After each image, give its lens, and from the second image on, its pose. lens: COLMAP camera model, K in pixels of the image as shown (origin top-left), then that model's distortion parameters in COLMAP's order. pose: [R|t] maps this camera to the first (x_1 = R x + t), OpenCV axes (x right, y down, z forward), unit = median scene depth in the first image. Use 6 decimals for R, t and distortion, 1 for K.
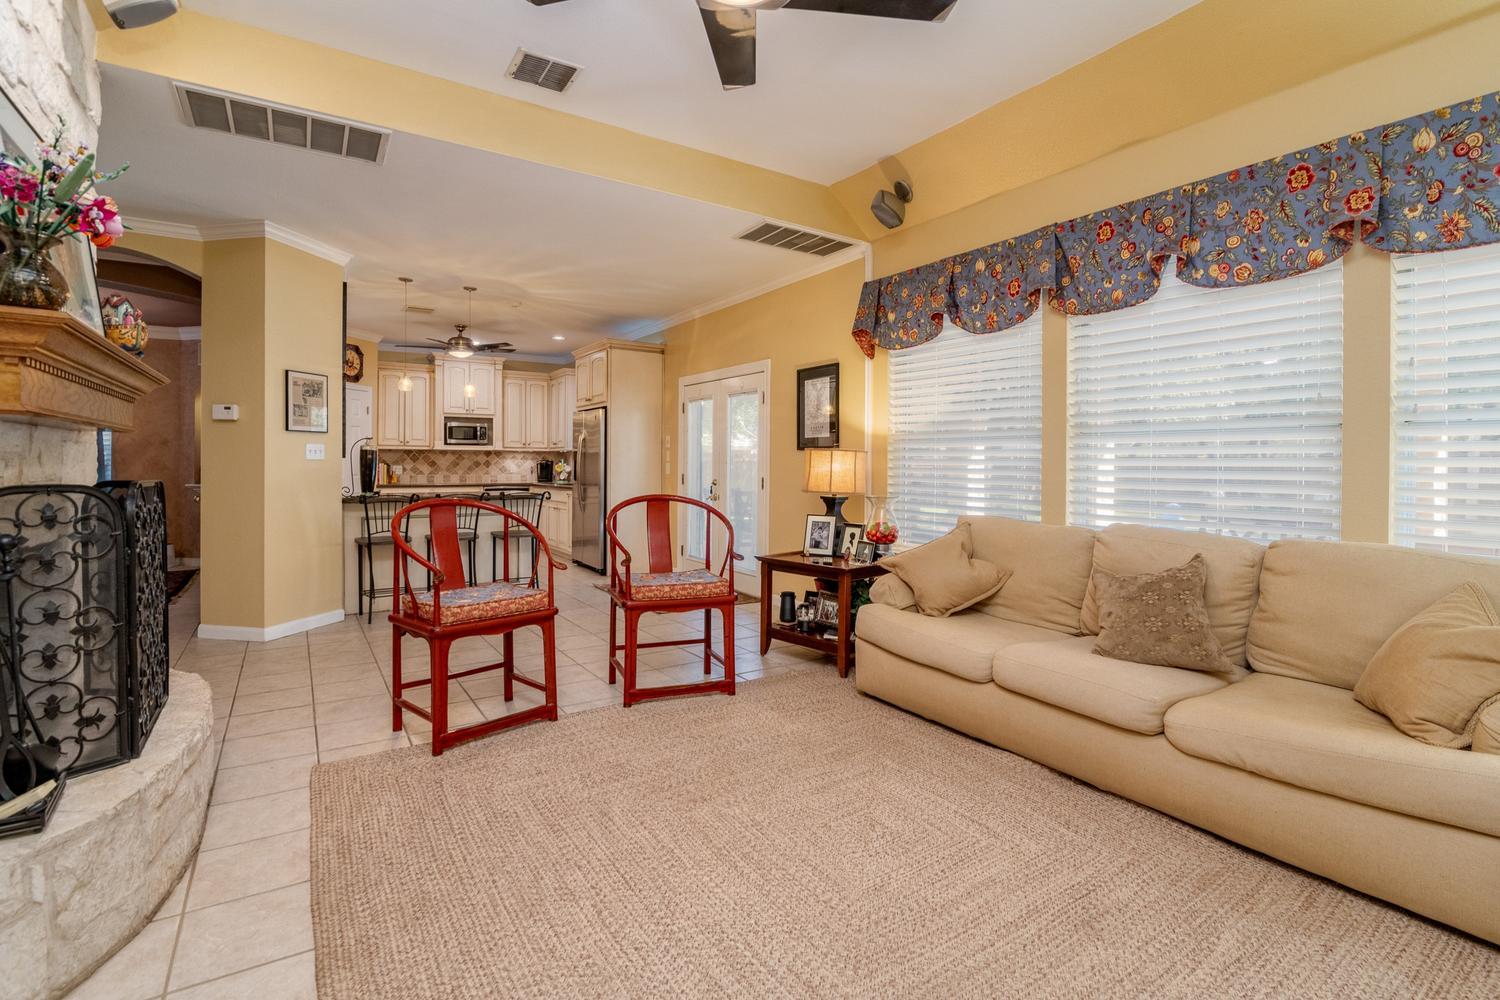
lens RADIAL K [[708.0, 0, 747.2], [0, 708.0, 464.7], [0, 0, 1]] dist [-0.017744, -0.000718]
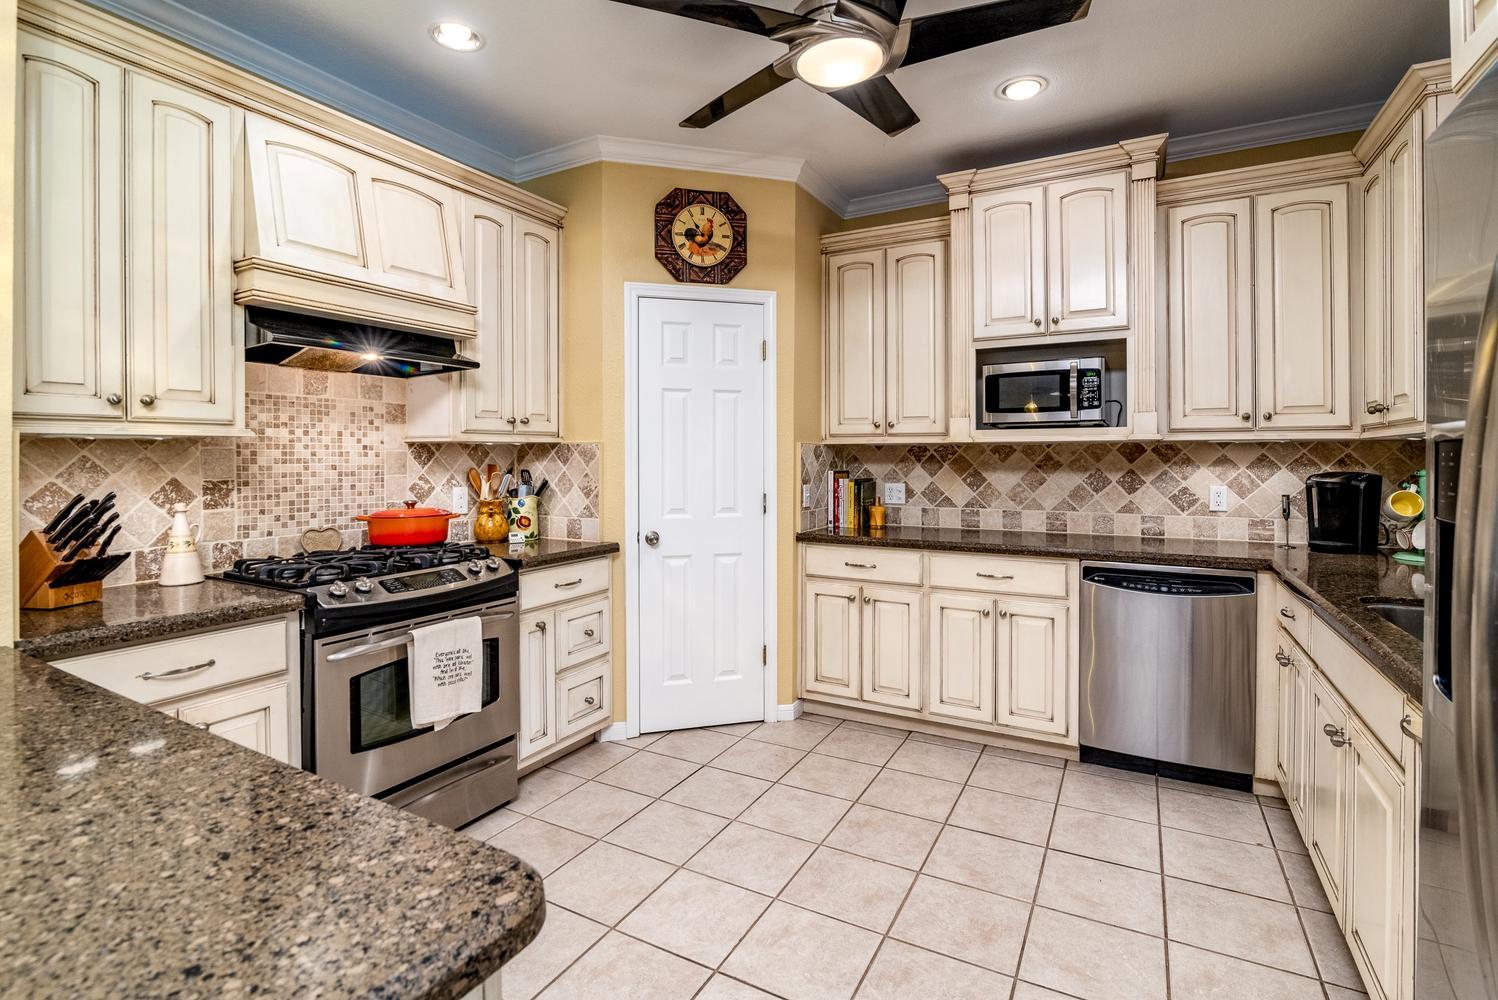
lens RADIAL K [[707.0, 0, 746.2], [0, 707.0, 464.8], [0, 0, 1]] dist [-0.017744, -0.000718]
pose [[0.465806, 0.007907, -0.884852, -0.166144], [0.003152, 0.999939, 0.010594, -0.014352], [0.884881, -0.007724, 0.465752, 0.725543]]
